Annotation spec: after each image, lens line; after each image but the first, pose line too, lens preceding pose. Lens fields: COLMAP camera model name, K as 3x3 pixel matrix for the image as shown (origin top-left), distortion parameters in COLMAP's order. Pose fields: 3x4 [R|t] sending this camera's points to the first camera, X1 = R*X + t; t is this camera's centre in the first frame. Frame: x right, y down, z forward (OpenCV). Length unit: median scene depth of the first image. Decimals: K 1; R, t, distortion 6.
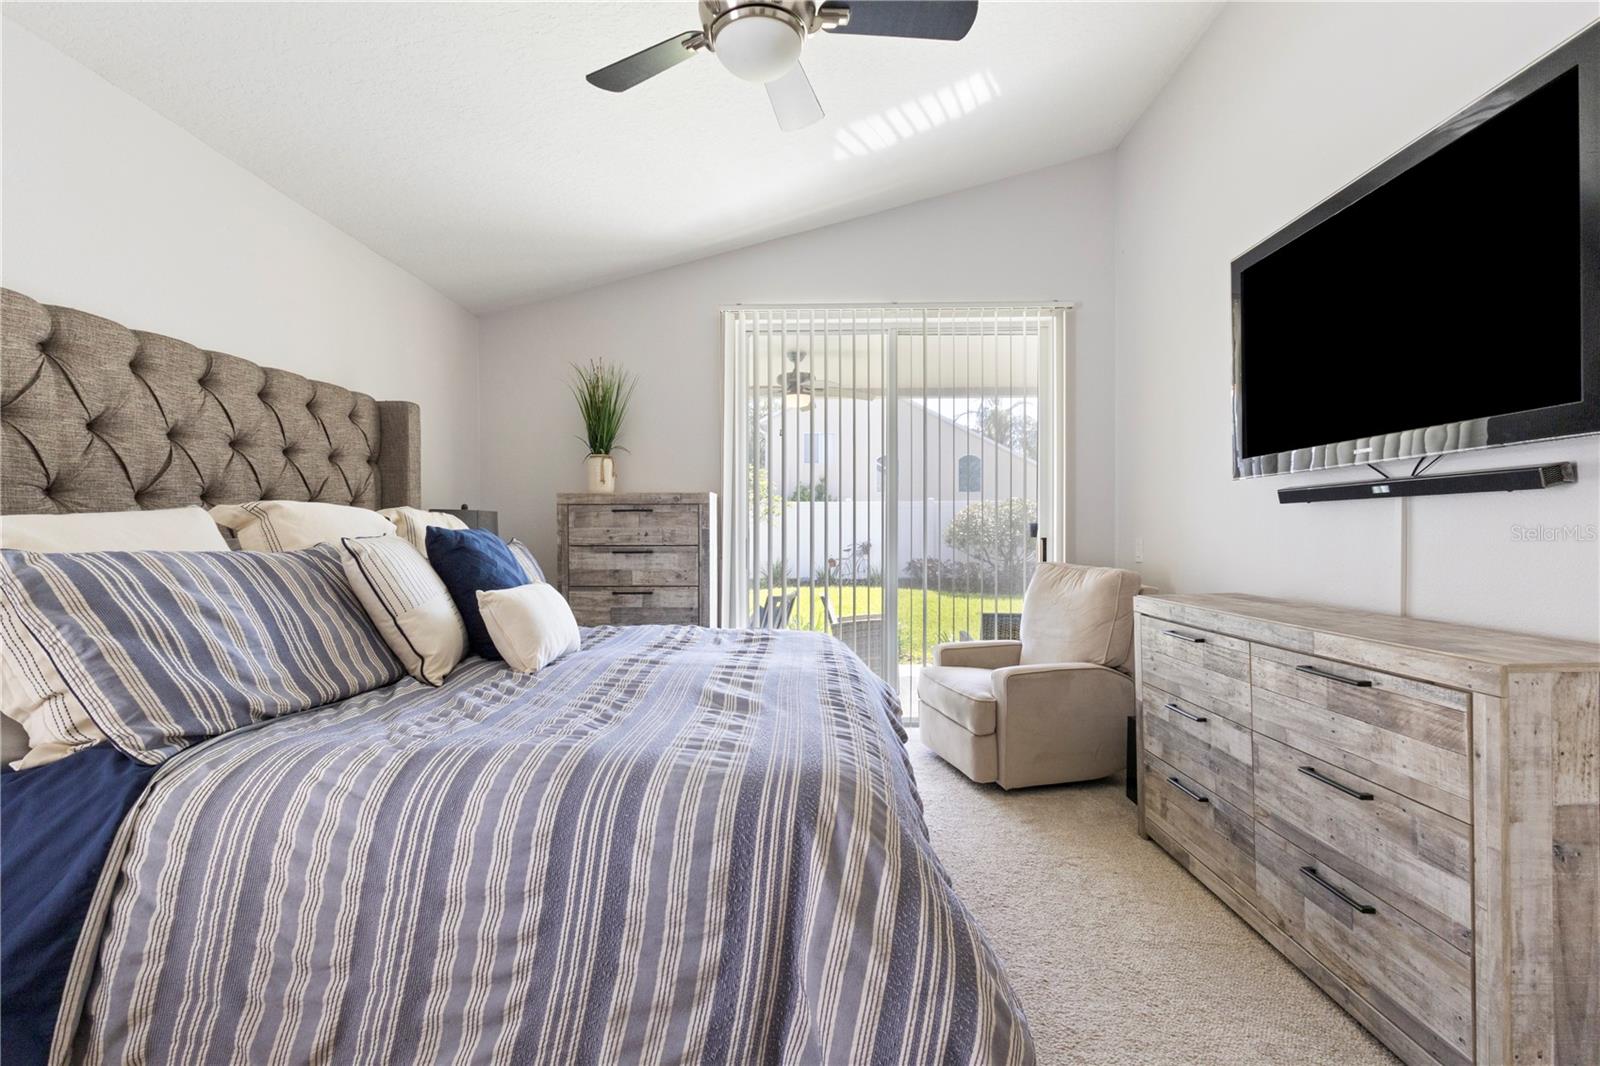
lens RADIAL K [[742.2, 0, 797.0], [0, 742.2, 533.0], [0, 0, 1]] dist [0.003357, 0.000986]
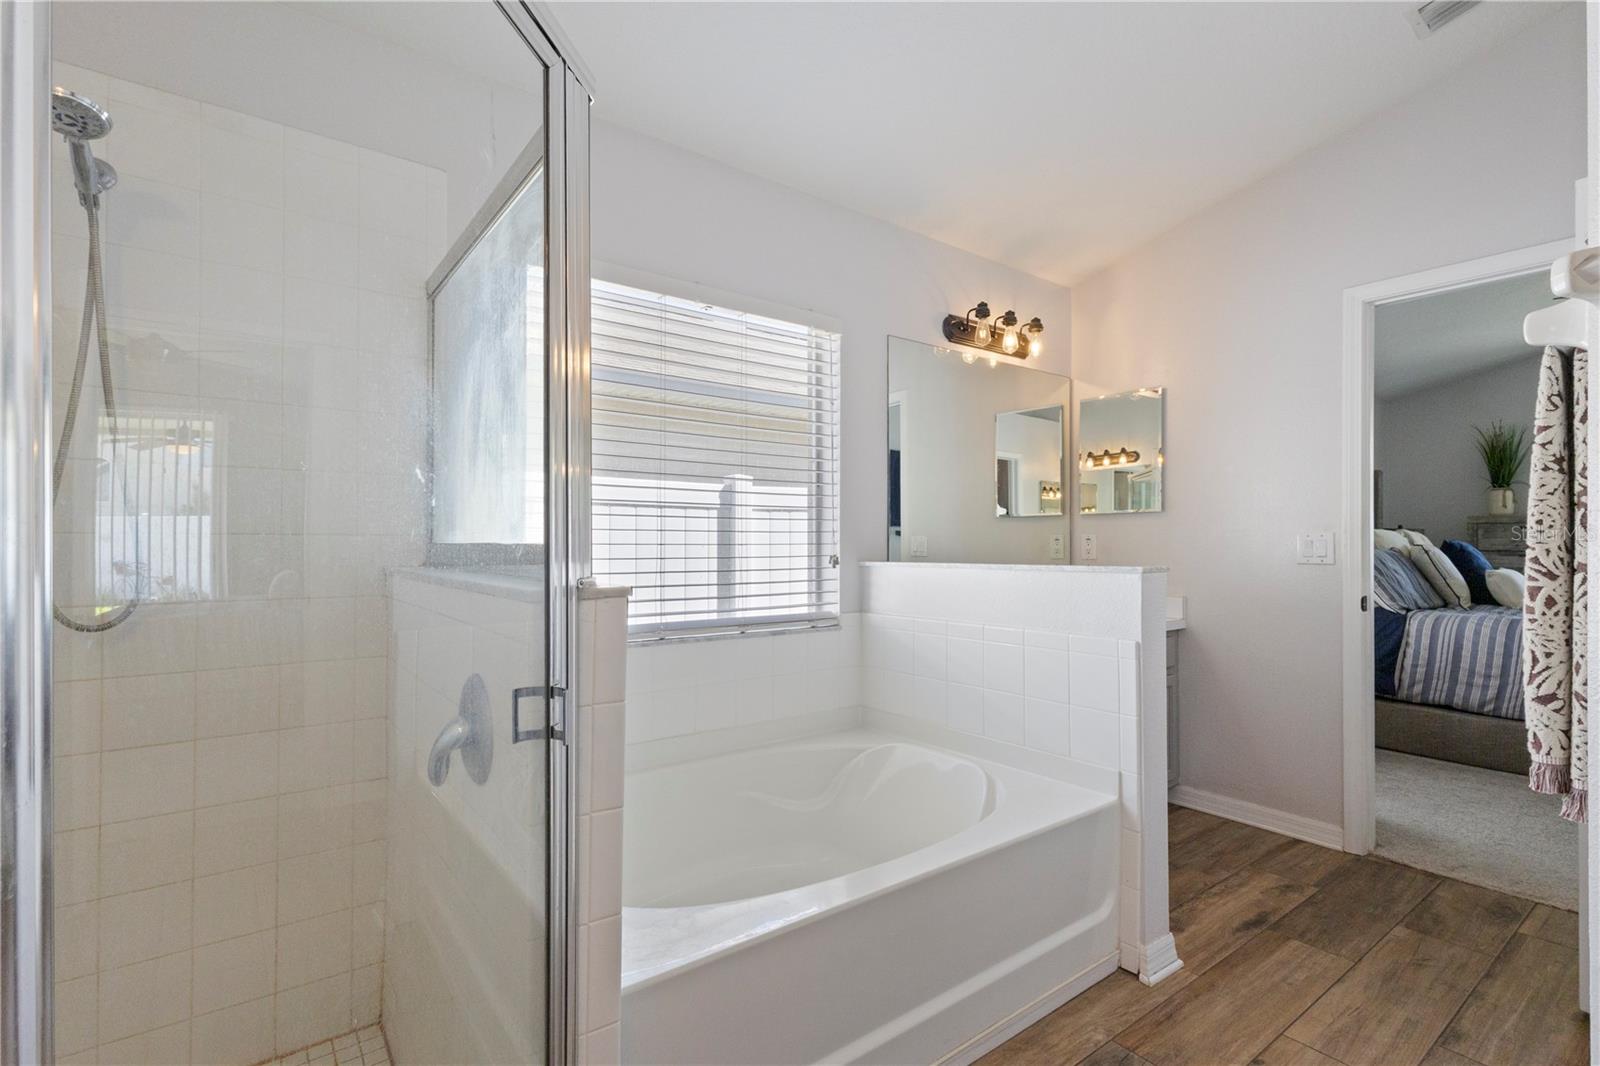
lens RADIAL K [[742.2, 0, 792.5], [0, 742.2, 533.7], [0, 0, 1]] dist [0.003357, 0.000986]
pose [[0.624197, -0.003513, -0.781259, 0.011287], [-0.002053, 0.999979, -0.006137, -0.013417], [0.781264, 0.005435, 0.624177, -2.383526]]
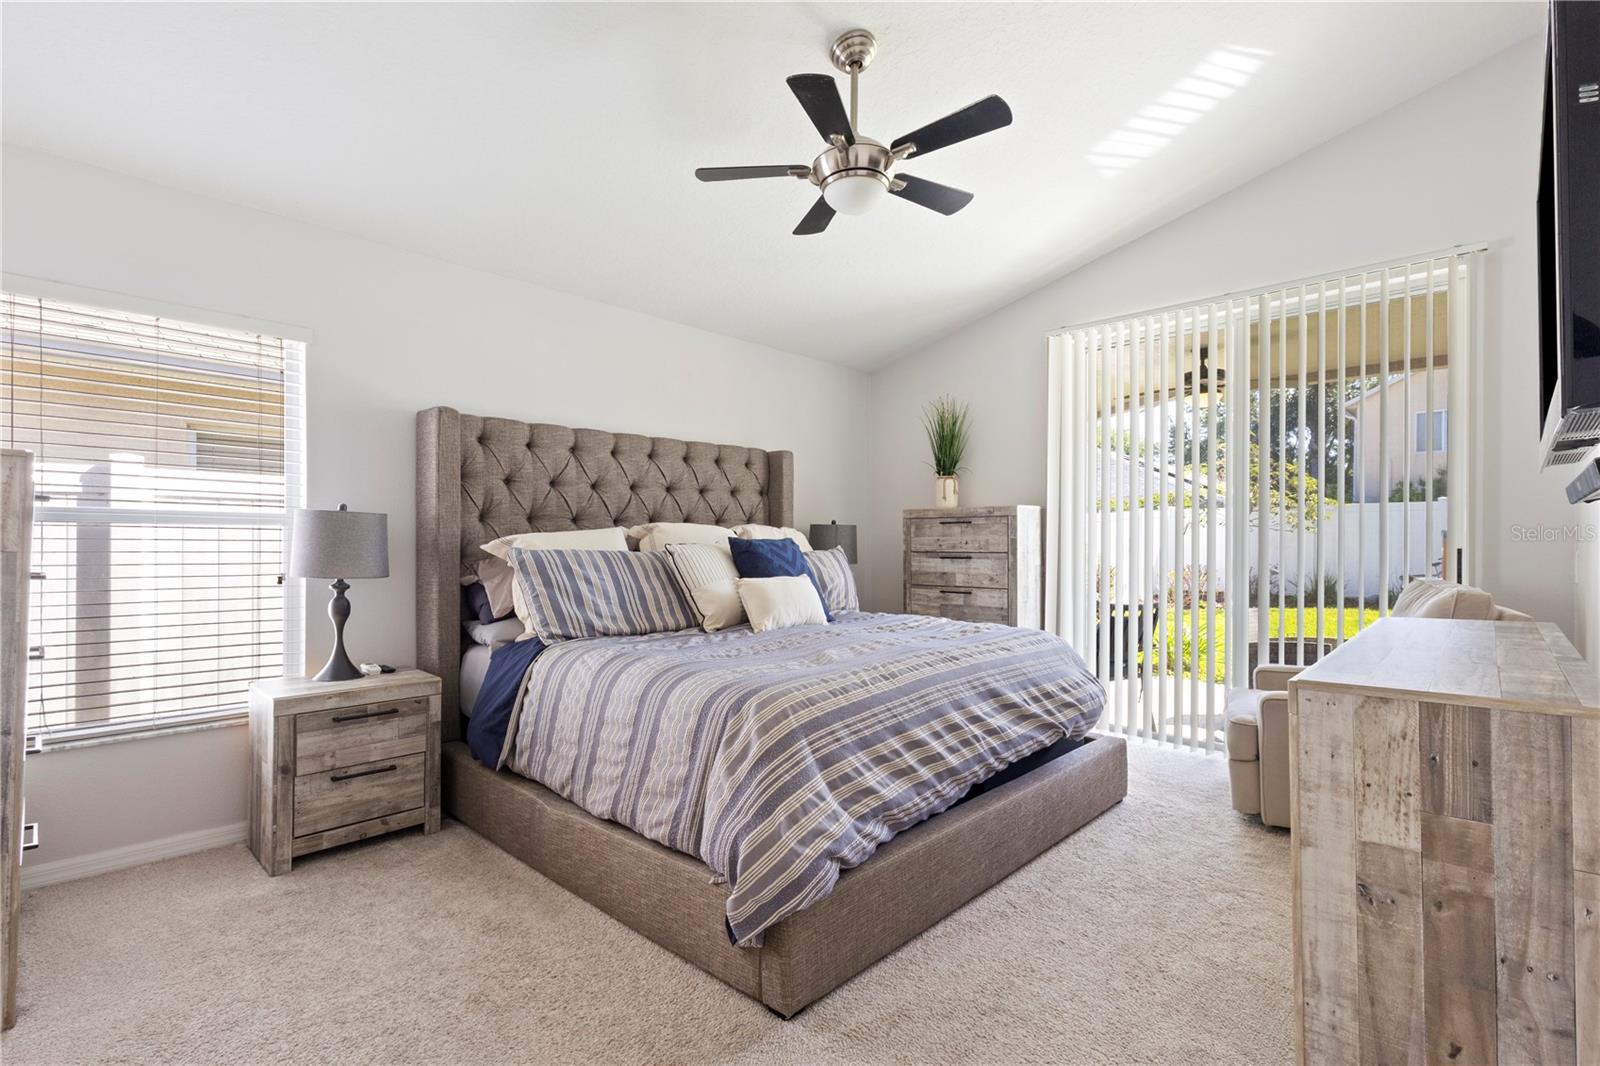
lens RADIAL K [[742.2, 0, 808.8], [0, 742.2, 542.1], [0, 0, 1]] dist [0.003357, 0.000986]
pose [[0.750394, 0.002516, -0.660986, 0.895761], [-0.002186, 0.999997, 0.001325, -0.000652], [0.660987, 0.000451, 0.750397, -0.107659]]
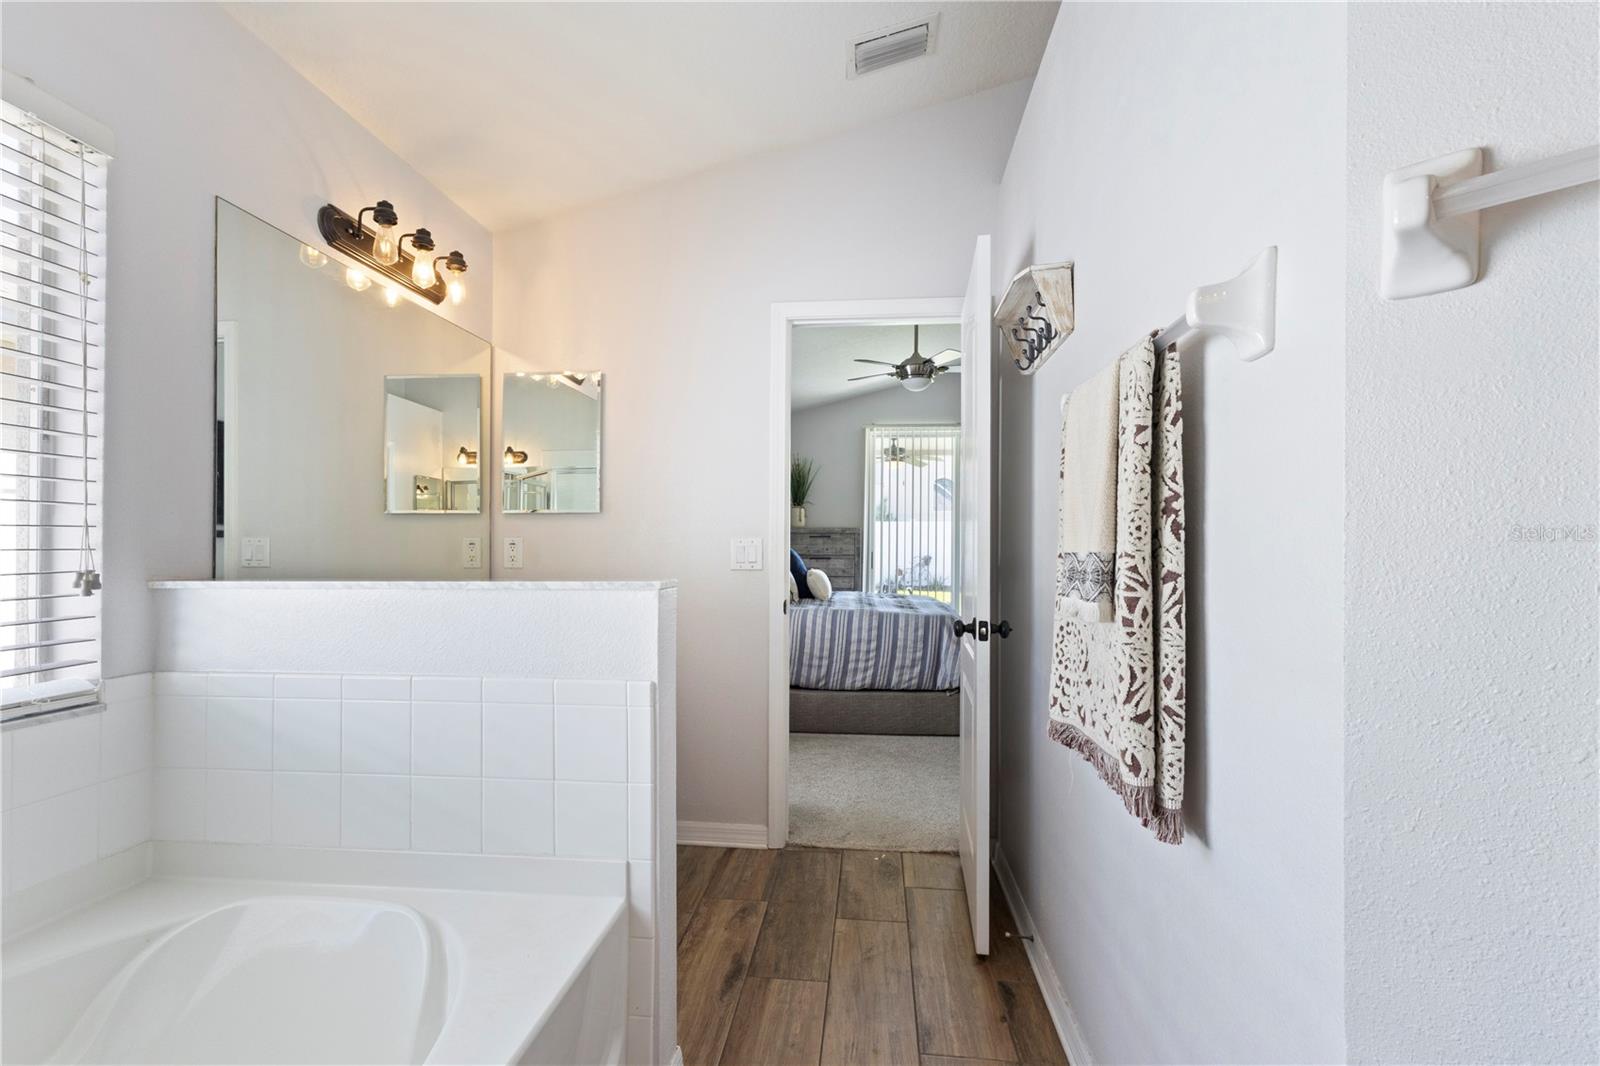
lens RADIAL K [[742.2, 0, 793.9], [0, 742.2, 543.6], [0, 0, 1]] dist [0.003357, 0.000986]
pose [[0.997109, 0.007489, -0.075618, -0.335919], [-0.007798, 0.999962, -0.003801, -0.011930], [0.075587, 0.004379, 0.997130, -2.083233]]
